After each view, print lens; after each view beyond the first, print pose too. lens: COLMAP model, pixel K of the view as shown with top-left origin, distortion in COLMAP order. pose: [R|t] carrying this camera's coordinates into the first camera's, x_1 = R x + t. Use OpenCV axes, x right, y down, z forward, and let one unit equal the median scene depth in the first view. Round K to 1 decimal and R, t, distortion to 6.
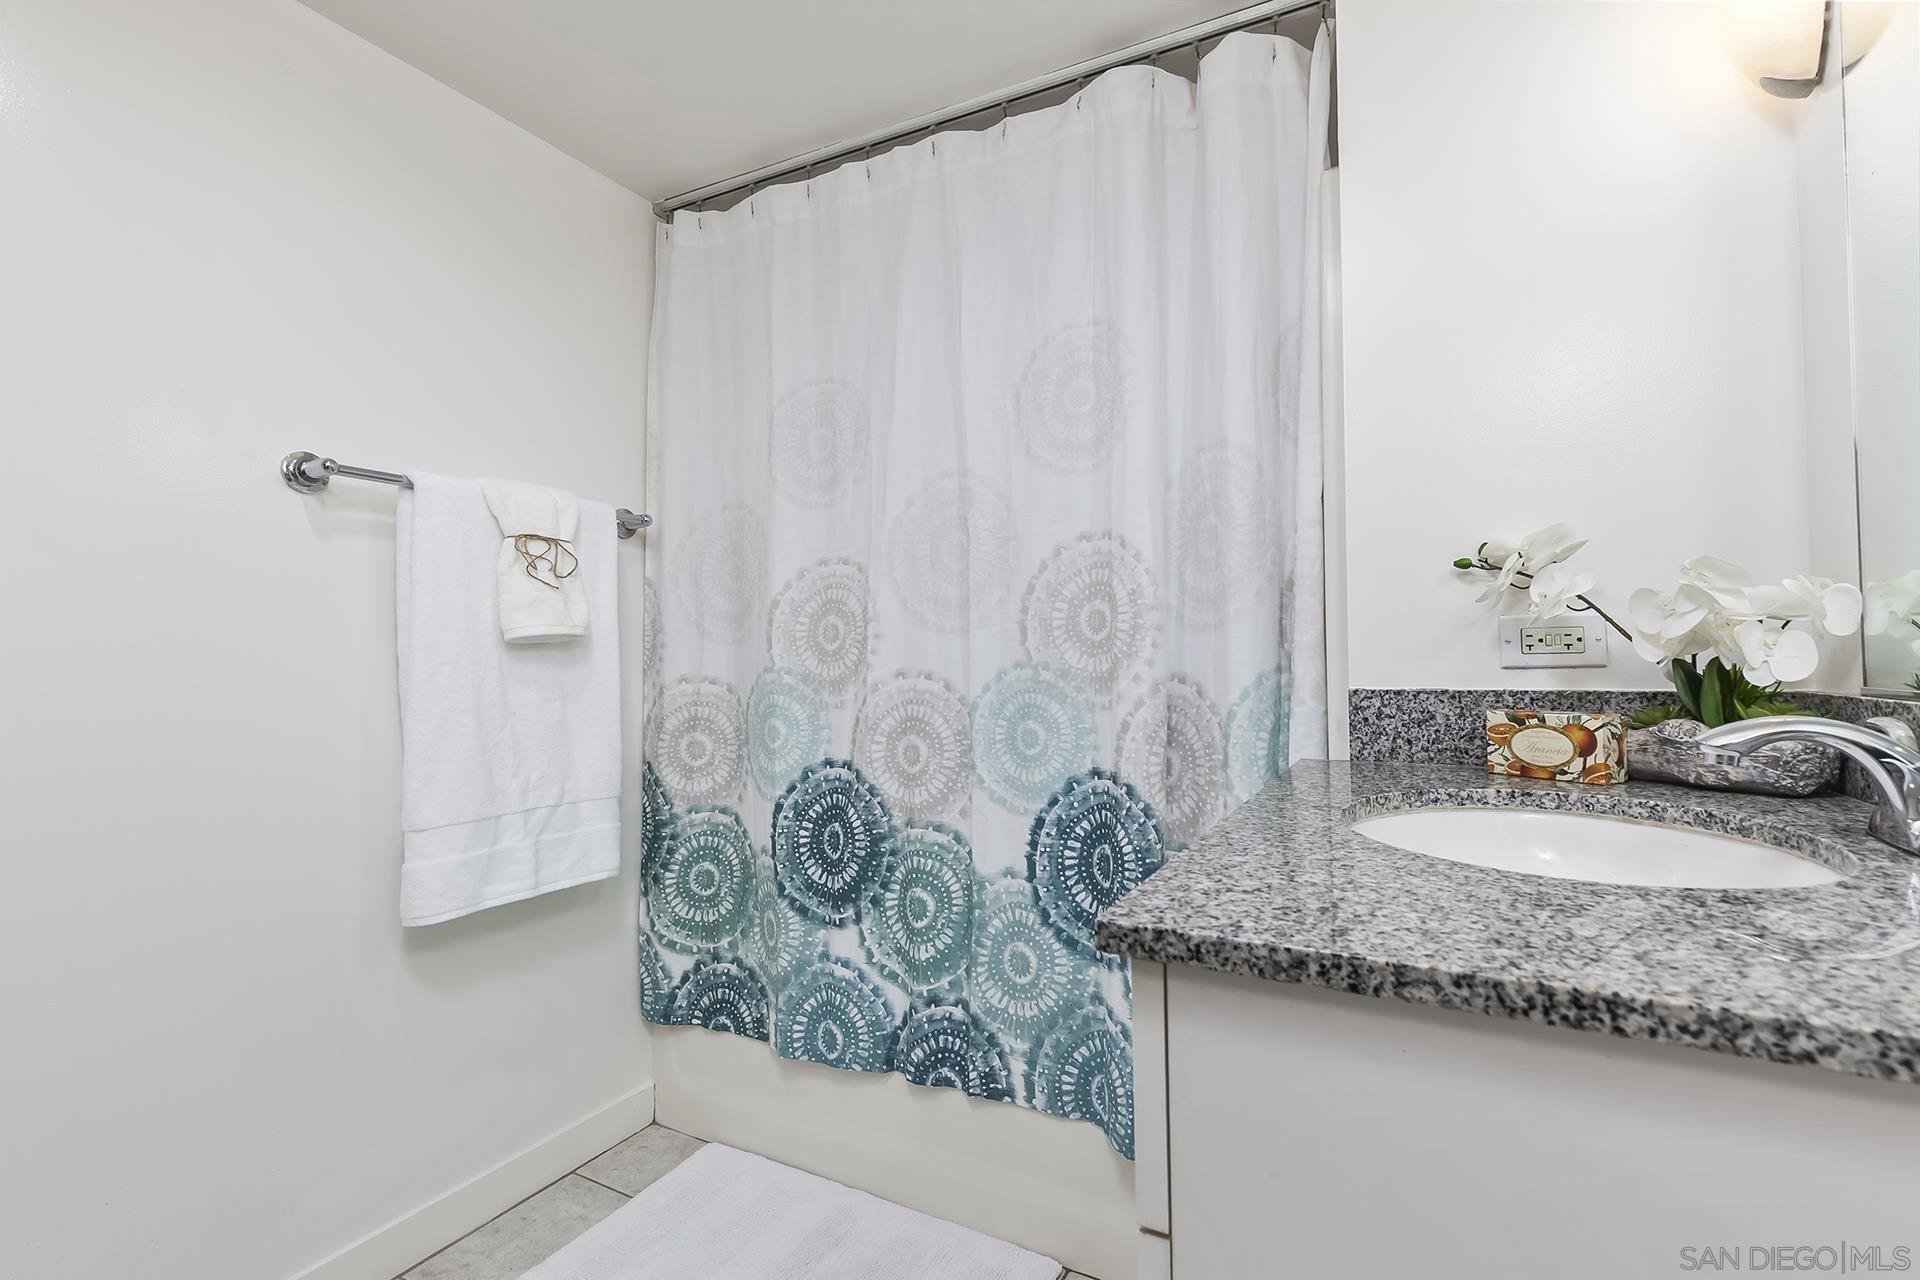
lens RADIAL K [[867.5, 0, 957.3], [0, 867.5, 630.4], [0, 0, 1]] dist [0.003214, -0.000042]
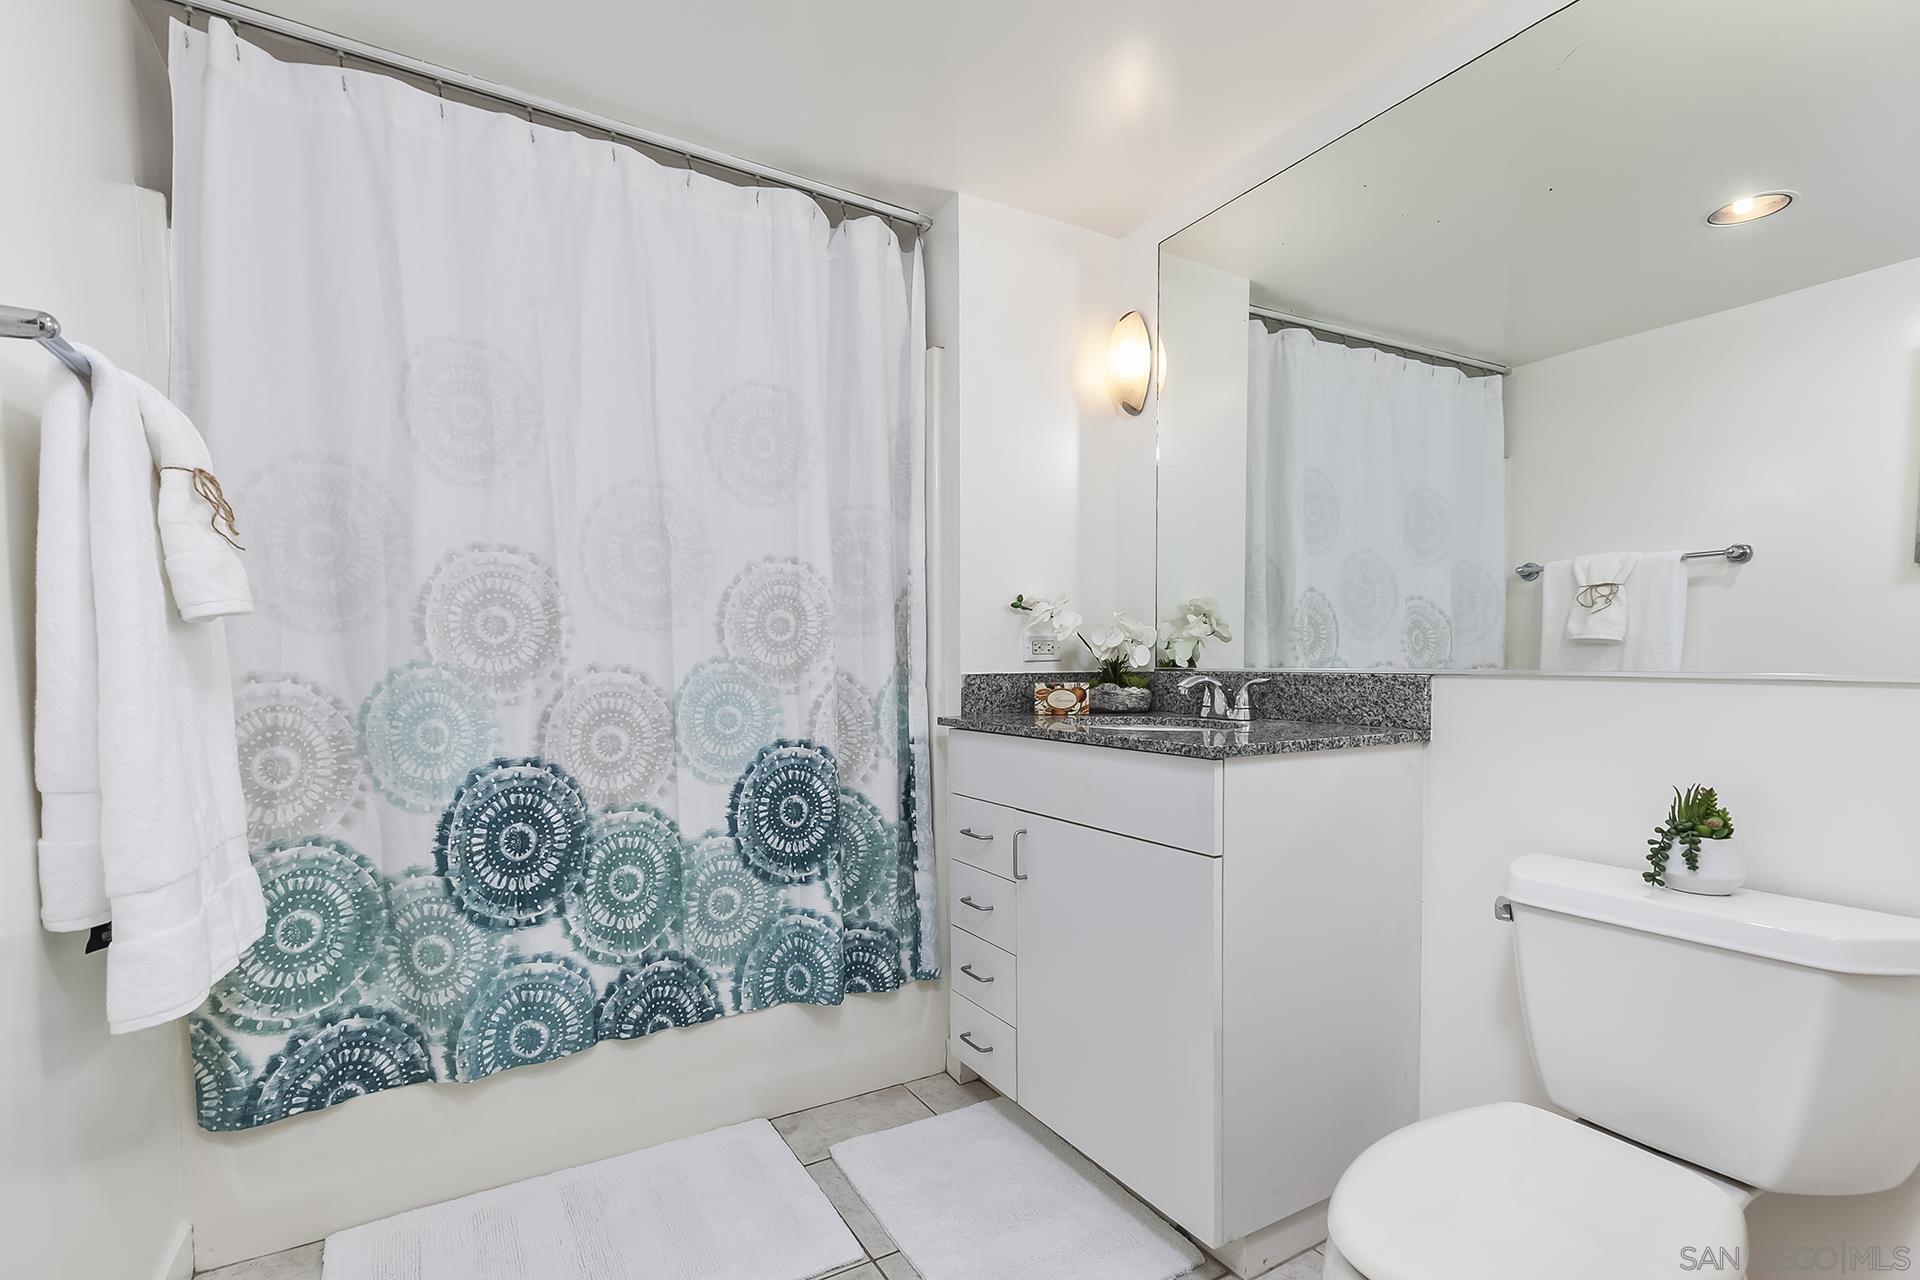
lens RADIAL K [[889.9, 0, 951.1], [0, 889.9, 702.4], [0, 0, 1]] dist [0.001347, -0.000205]
pose [[0.514905, -0.030886, 0.856691, -0.823880], [-0.027231, 0.998257, 0.052357, 0.025761], [-0.856815, -0.050287, 0.513166, 0.097971]]
